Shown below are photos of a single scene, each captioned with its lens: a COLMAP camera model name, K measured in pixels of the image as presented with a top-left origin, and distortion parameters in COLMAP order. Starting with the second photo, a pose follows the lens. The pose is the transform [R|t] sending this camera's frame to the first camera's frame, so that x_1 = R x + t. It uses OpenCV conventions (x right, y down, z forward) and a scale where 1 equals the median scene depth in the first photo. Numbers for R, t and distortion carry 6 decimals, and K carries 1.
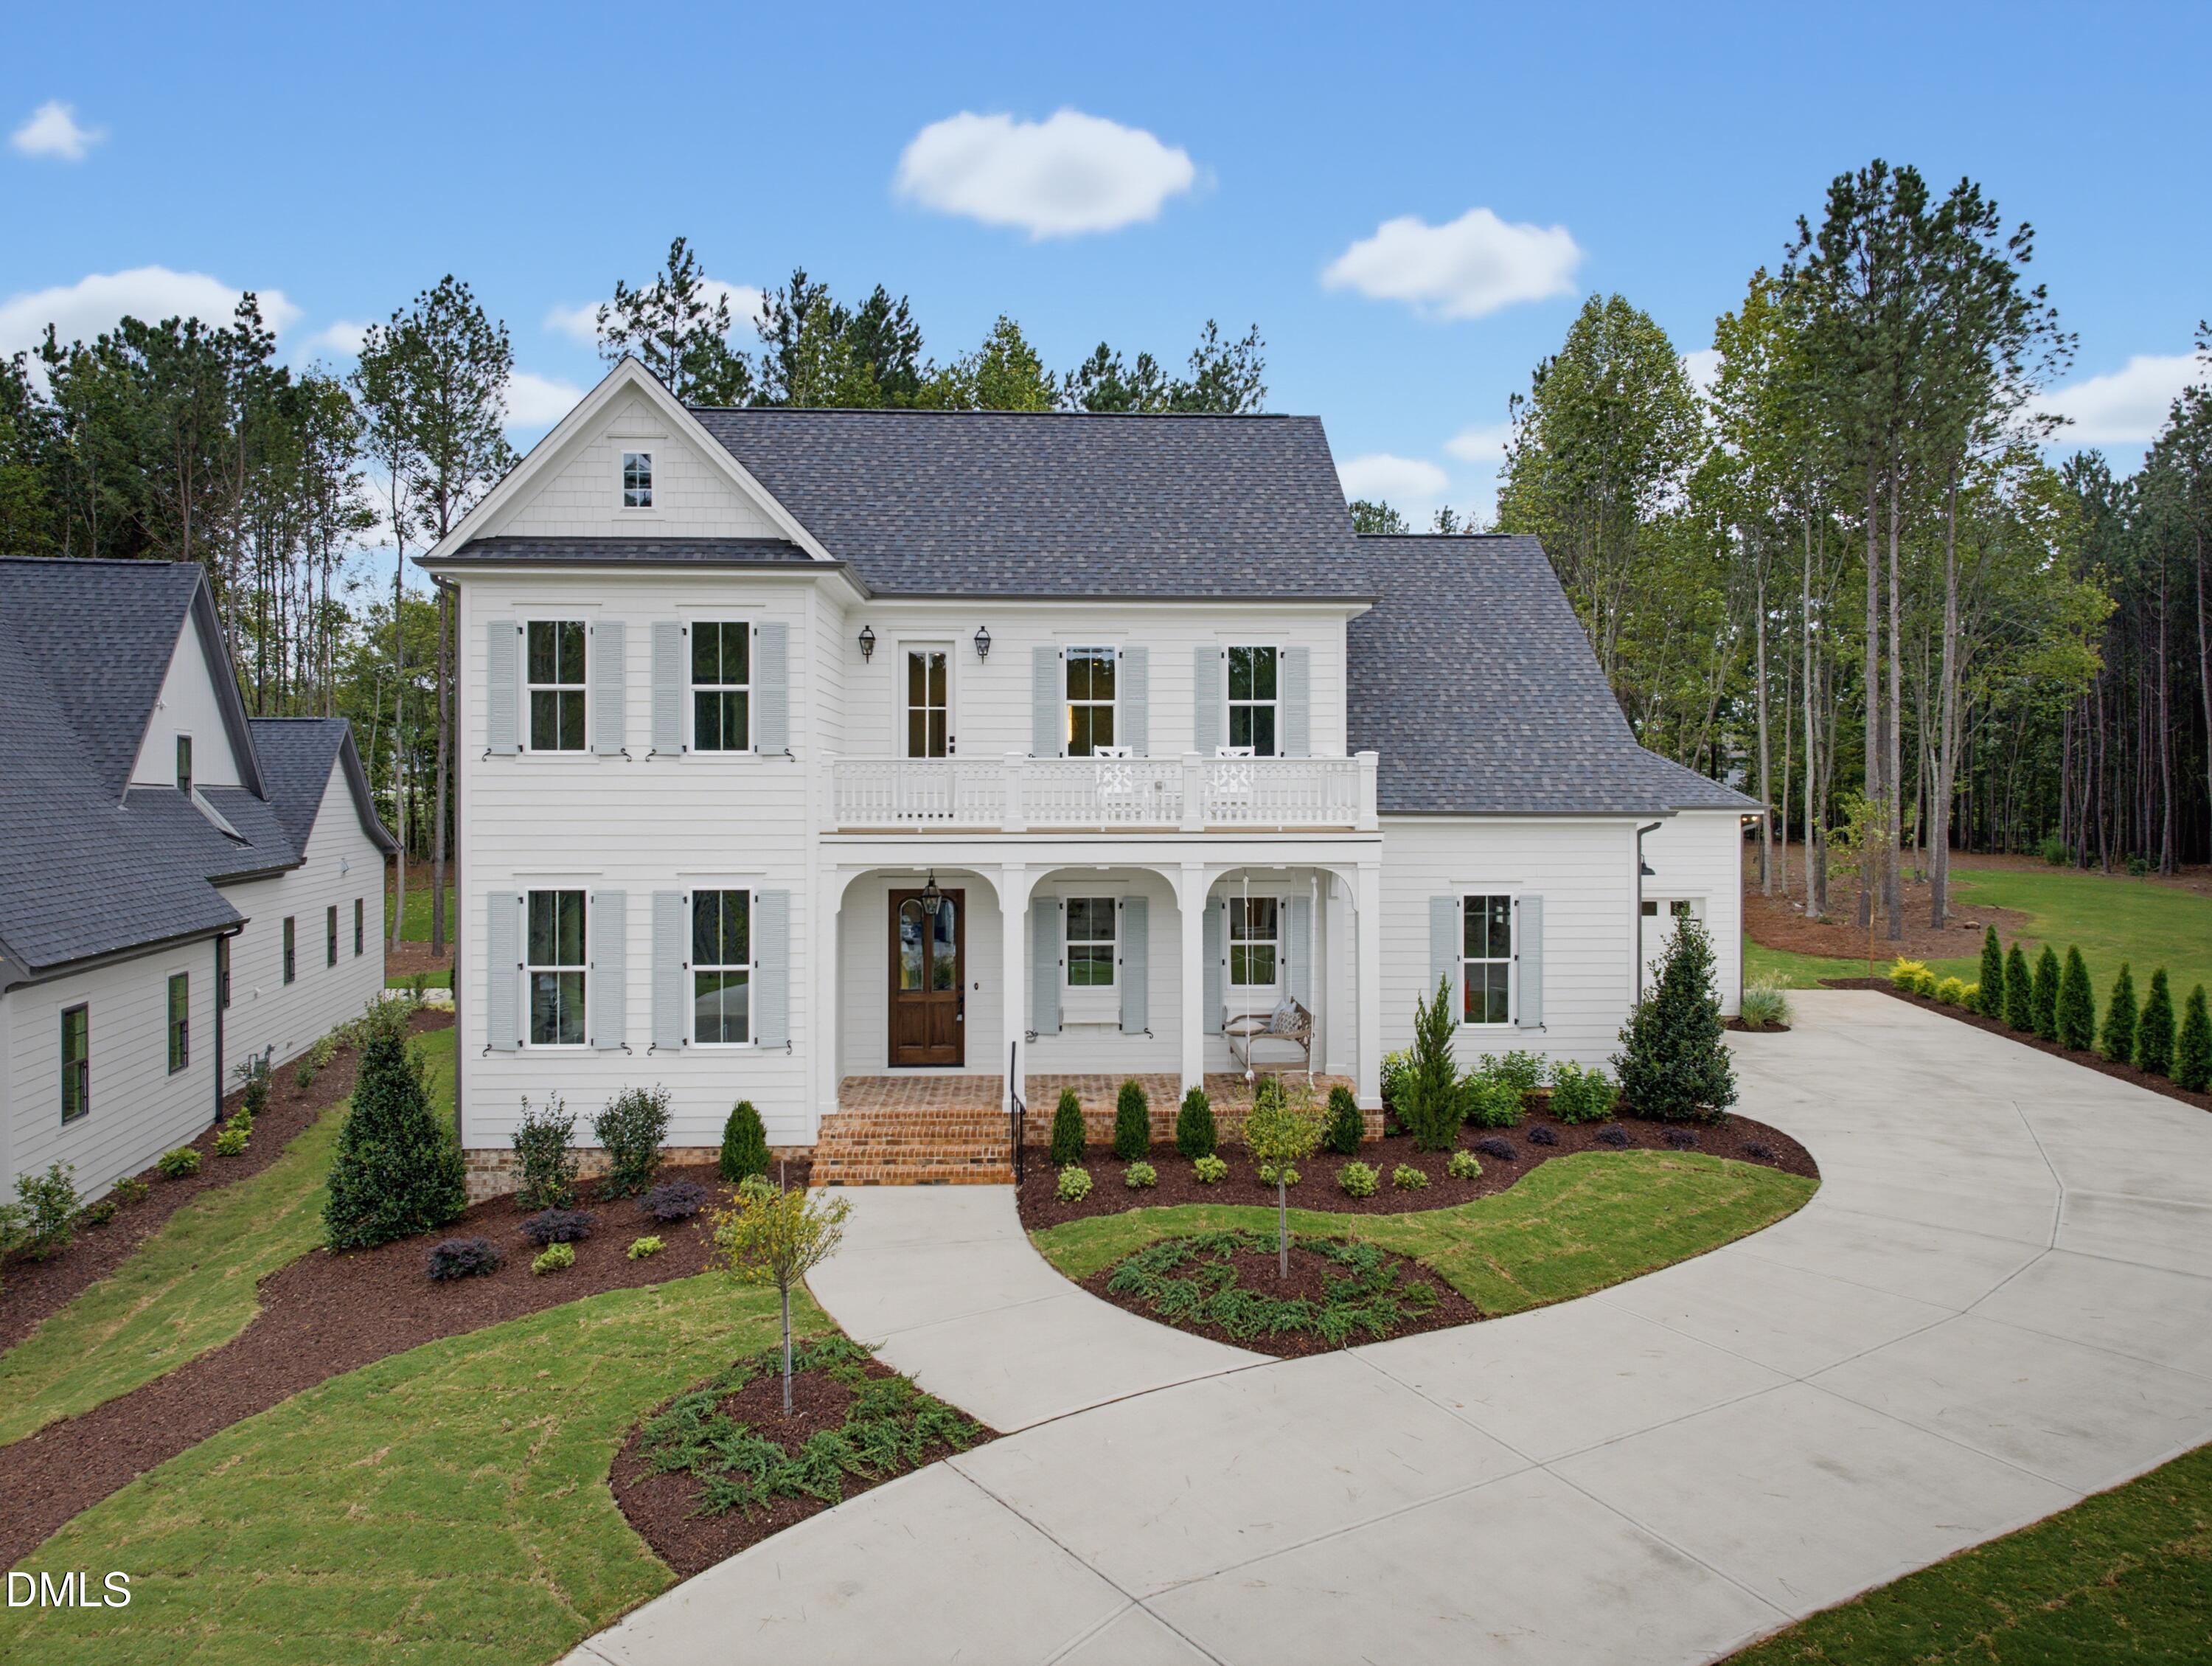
lens RADIAL K [[1530.3, 0, 1107.3], [0, 1530.3, 789.2], [0, 0, 1]] dist [-0.006825, 0.003473]
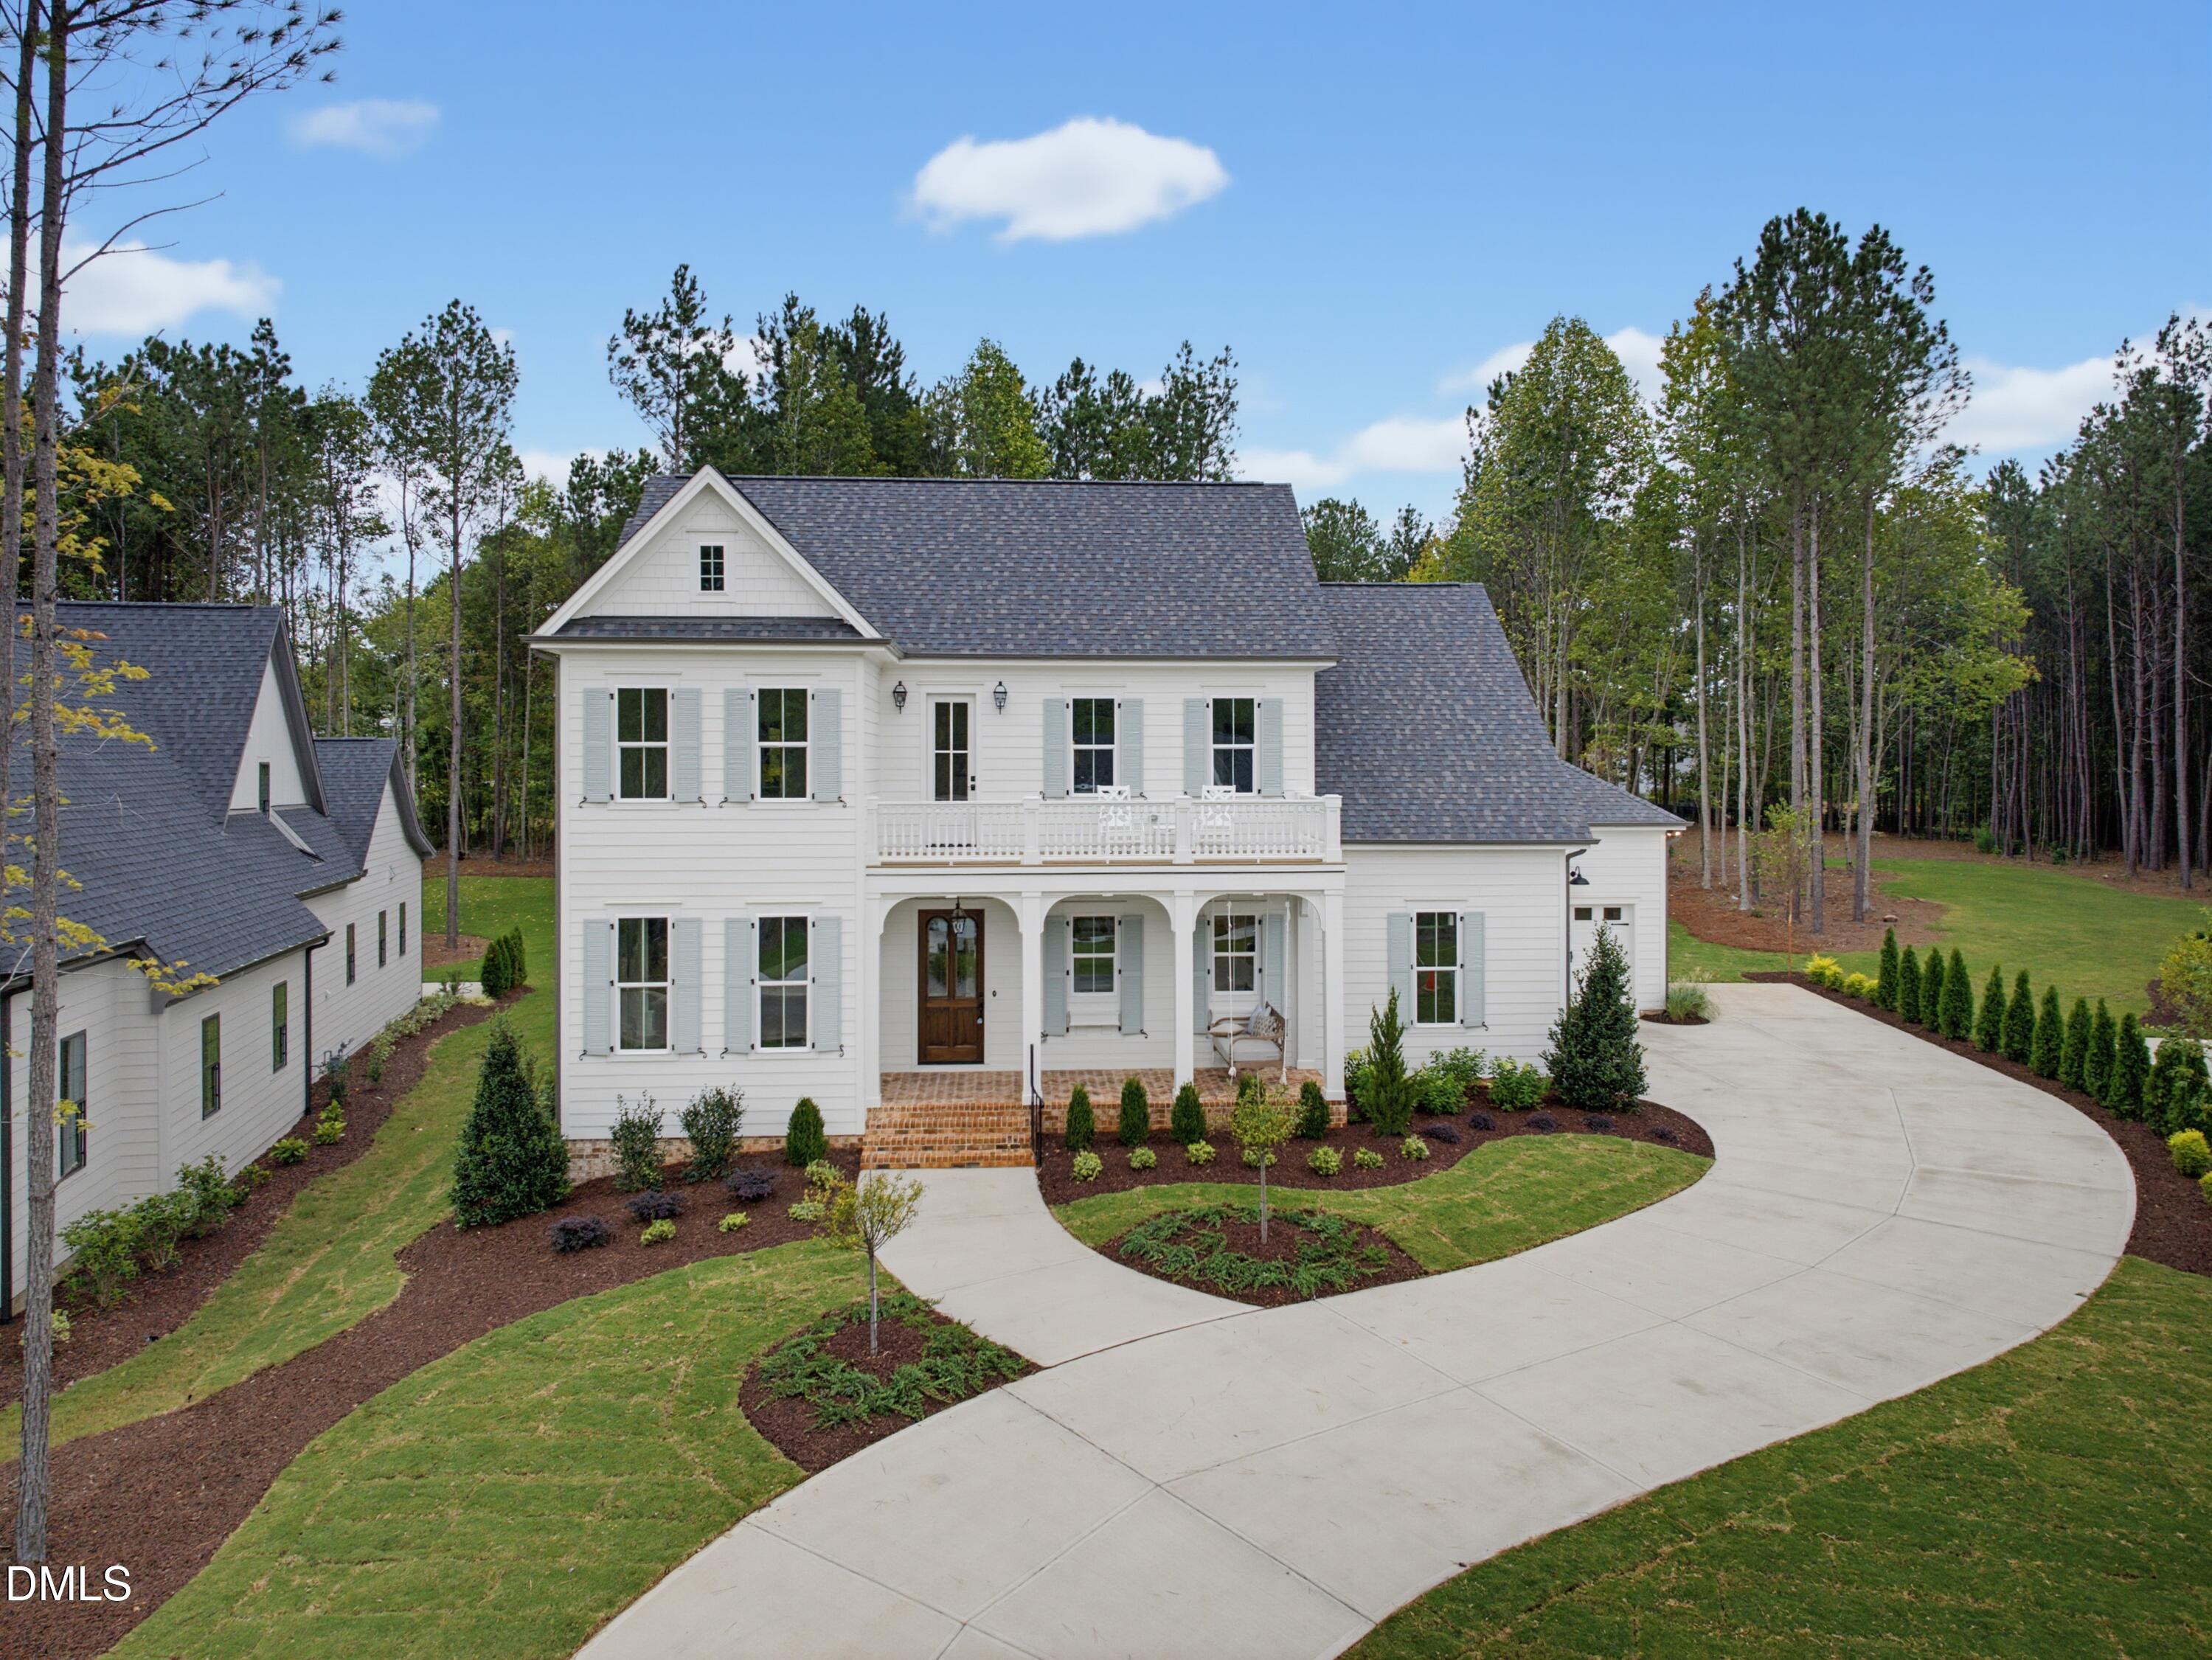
lens RADIAL K [[1530.1, 0, 1108.2], [0, 1530.1, 757.7], [0, 0, 1]] dist [-0.001145, -0.003455]
pose [[0.999777, -0.000874, 0.021109, -0.028012], [0.000946, 0.999994, -0.003408, -0.051867], [-0.021106, 0.003427, 0.999771, -0.177875]]
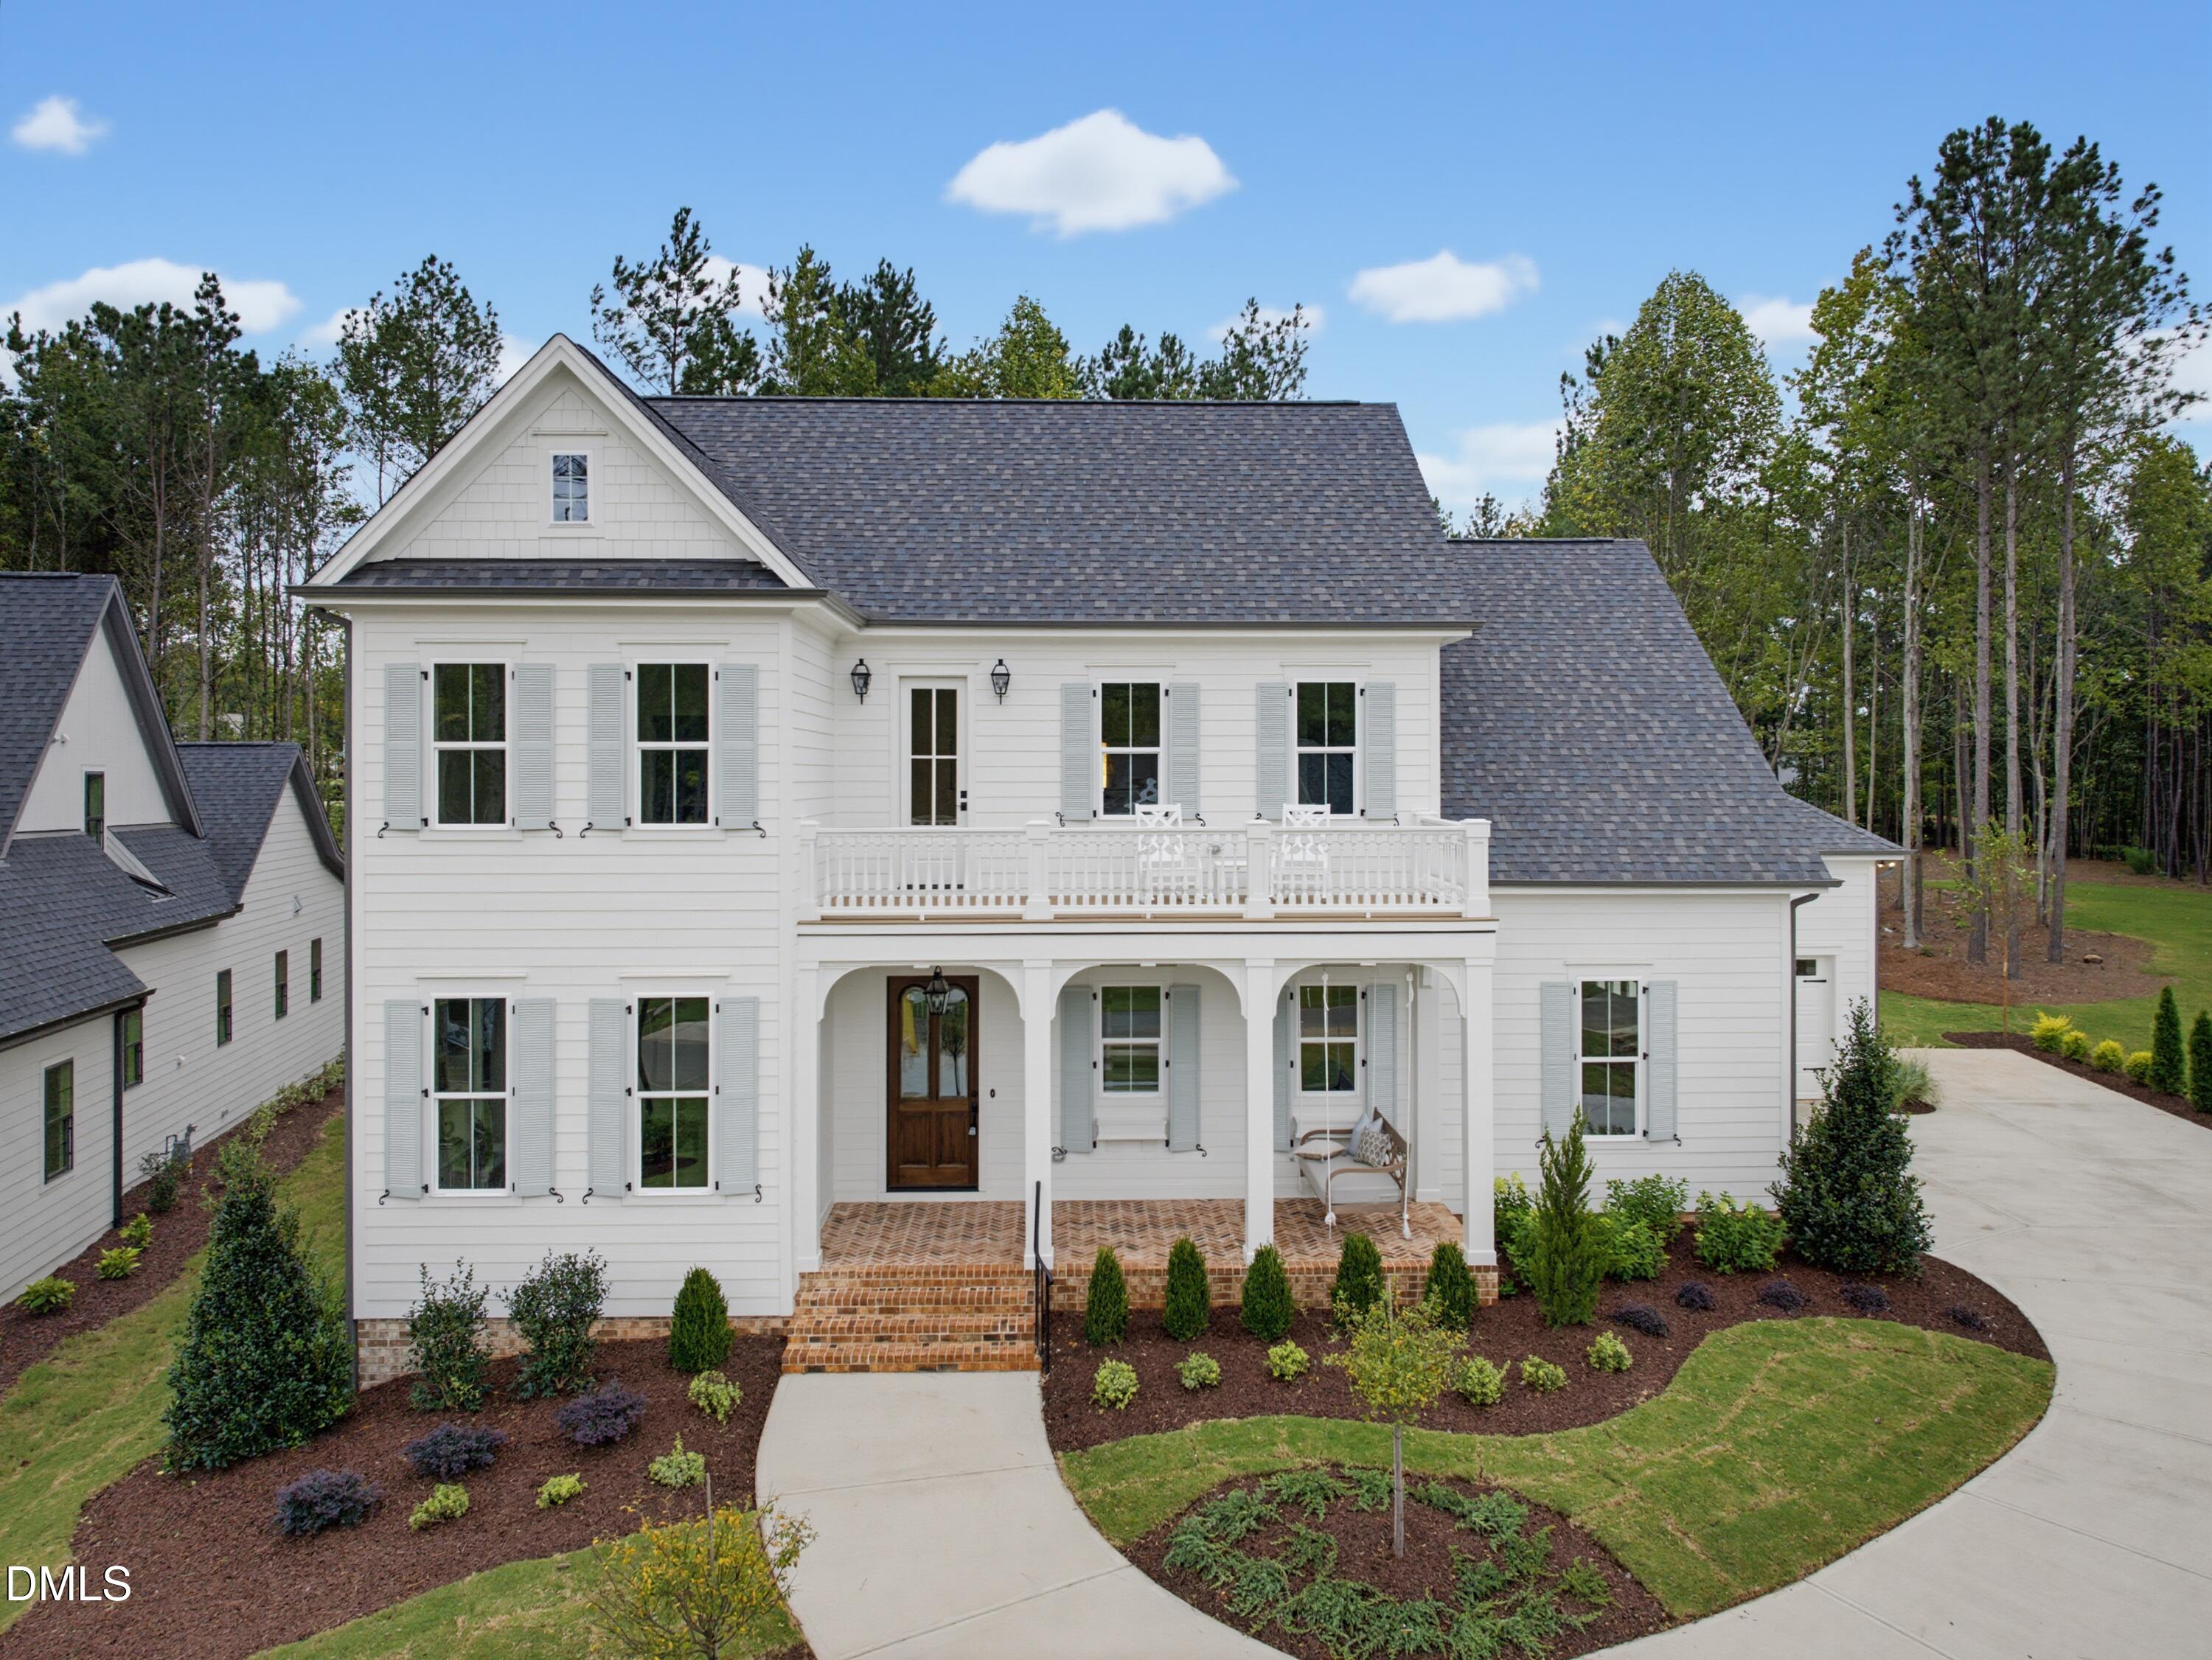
lens RADIAL K [[1534.2, 0, 1109.0], [0, 1534.2, 764.4], [0, 0, 1]] dist [-0.007571, -0.002761]
pose [[0.999894, -0.000834, -0.014549, -0.012311], [0.000745, 0.999981, -0.006133, -0.051144], [0.014554, 0.006122, 0.999875, 0.197396]]
